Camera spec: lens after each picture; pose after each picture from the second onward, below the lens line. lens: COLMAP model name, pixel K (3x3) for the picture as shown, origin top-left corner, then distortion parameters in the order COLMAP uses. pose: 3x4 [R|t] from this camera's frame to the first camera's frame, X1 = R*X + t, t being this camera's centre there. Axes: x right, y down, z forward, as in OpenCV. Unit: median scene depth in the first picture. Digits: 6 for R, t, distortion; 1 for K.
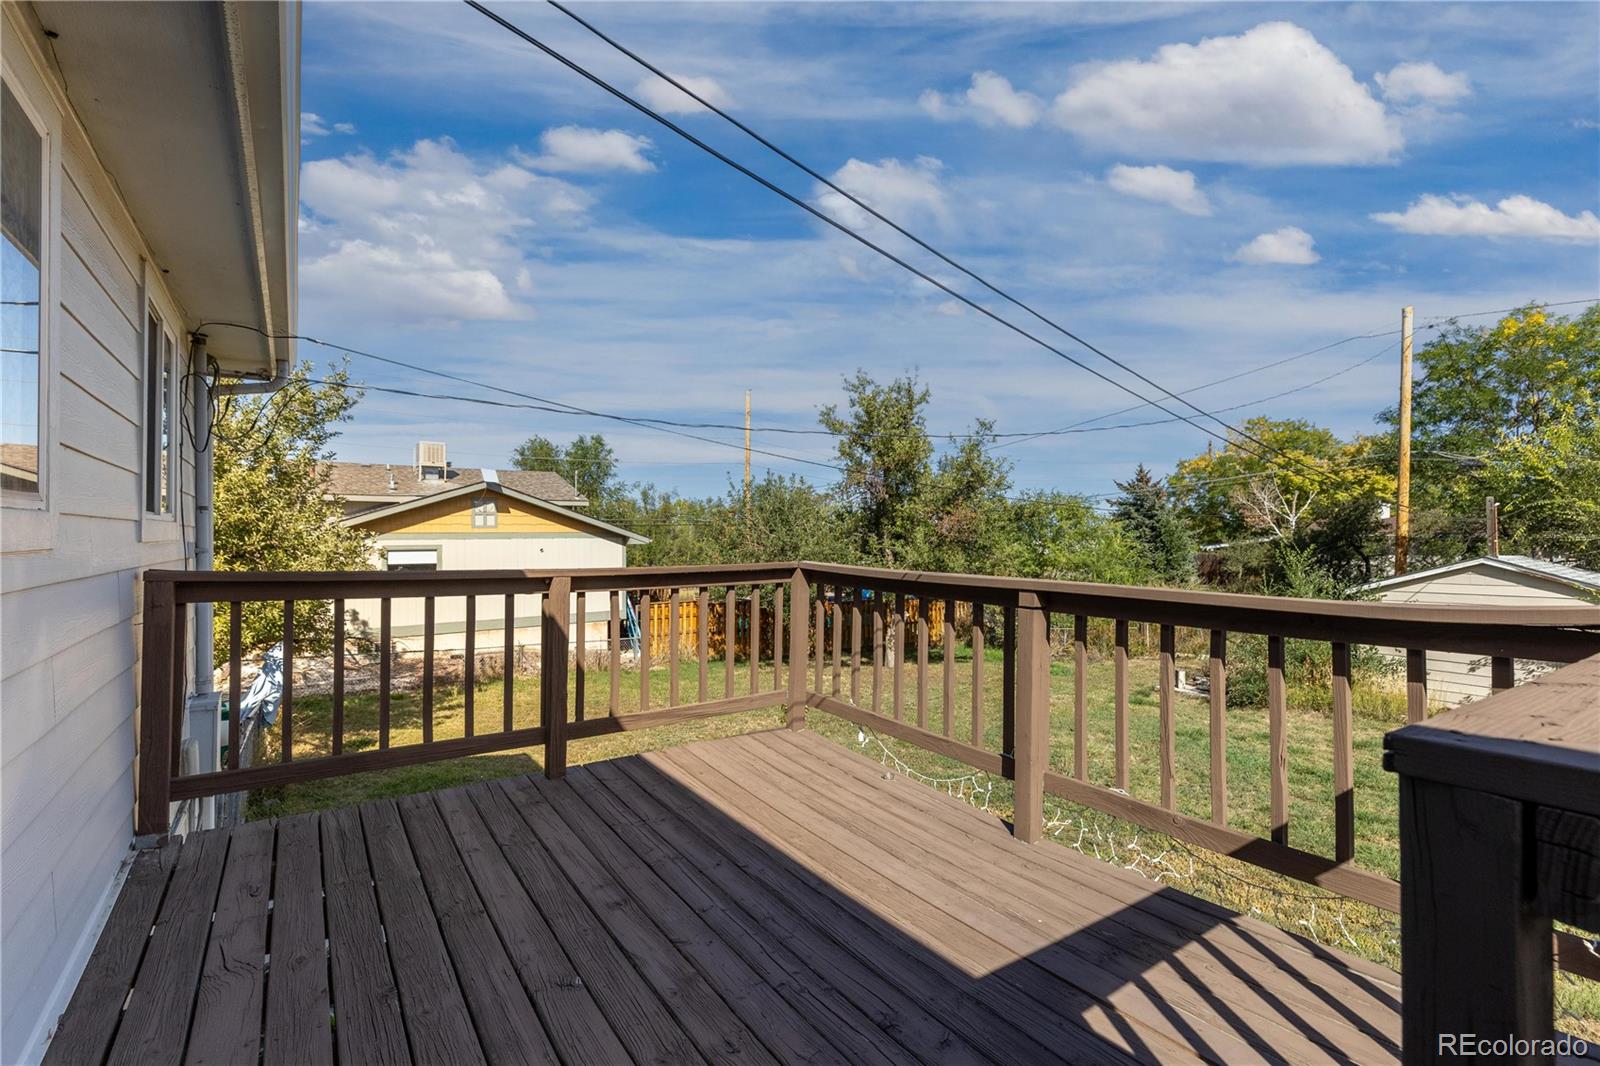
lens RADIAL K [[711.3, 0, 797.5], [0, 711.3, 538.4], [0, 0, 1]] dist [0.001621, 0.000263]
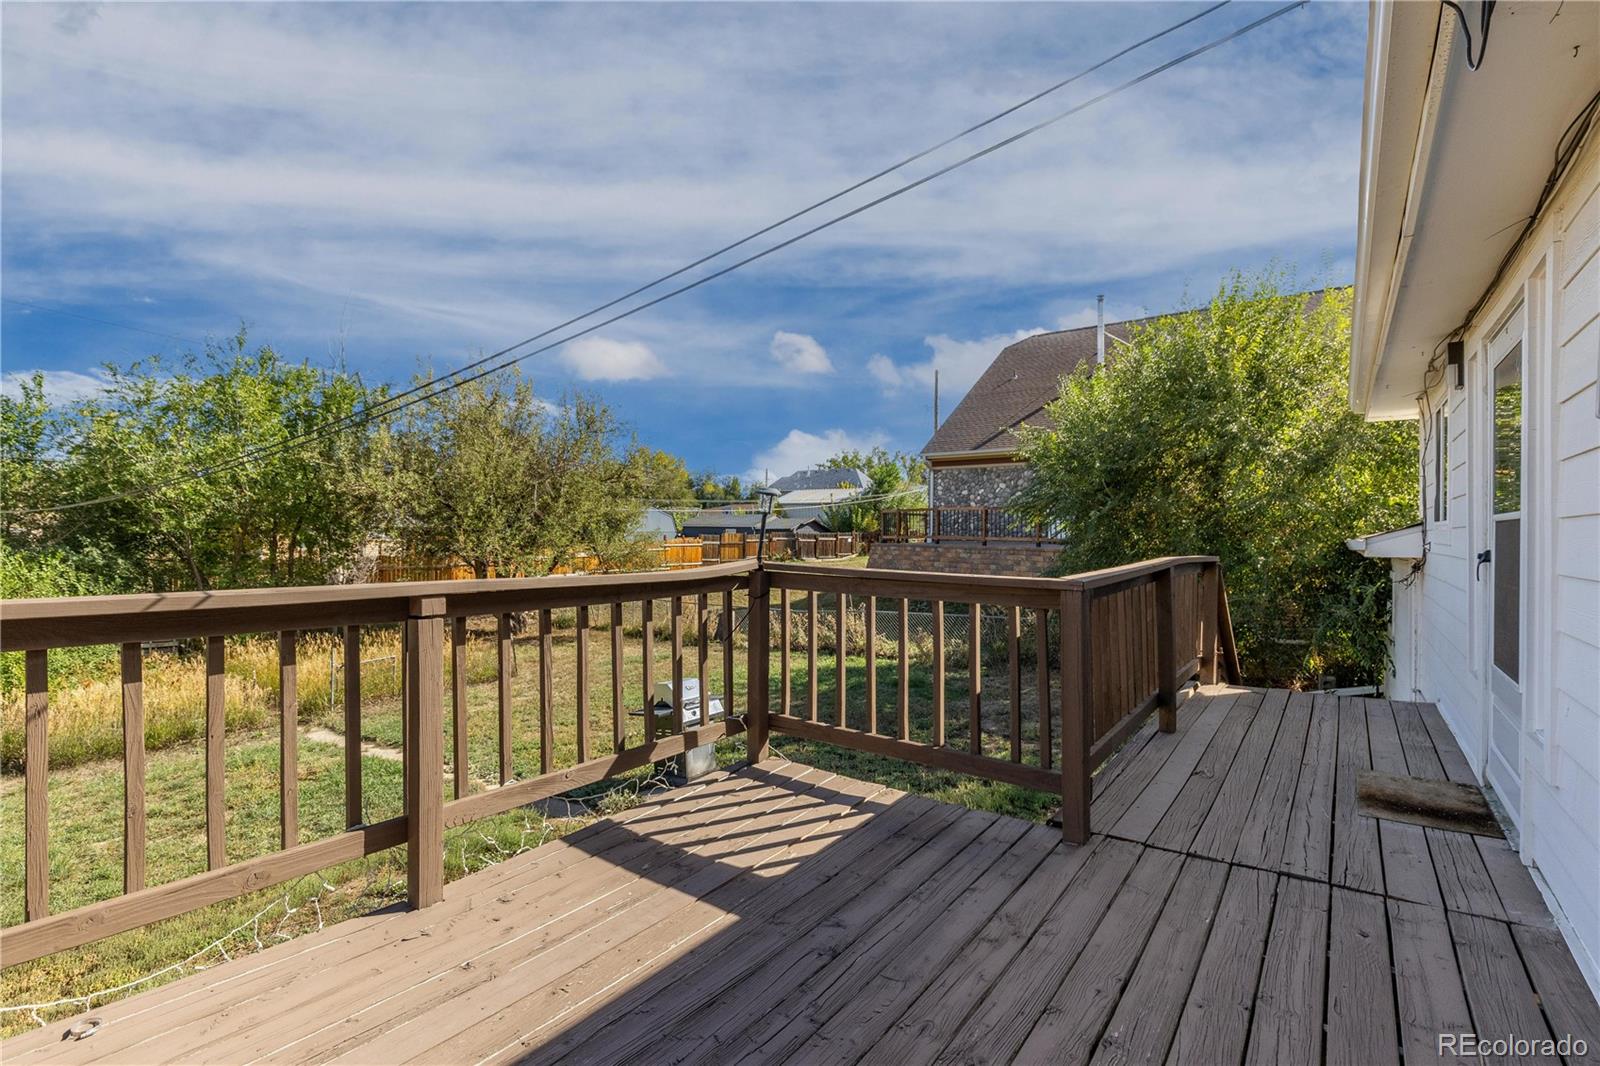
lens RADIAL K [[711.3, 0, 800.1], [0, 711.3, 535.1], [0, 0, 1]] dist [0.001621, 0.000263]
pose [[-0.305498, -0.013168, 0.952102, -0.775627], [-0.014106, 0.999857, 0.009302, -0.012535], [-0.952088, -0.010589, -0.305640, 1.134735]]
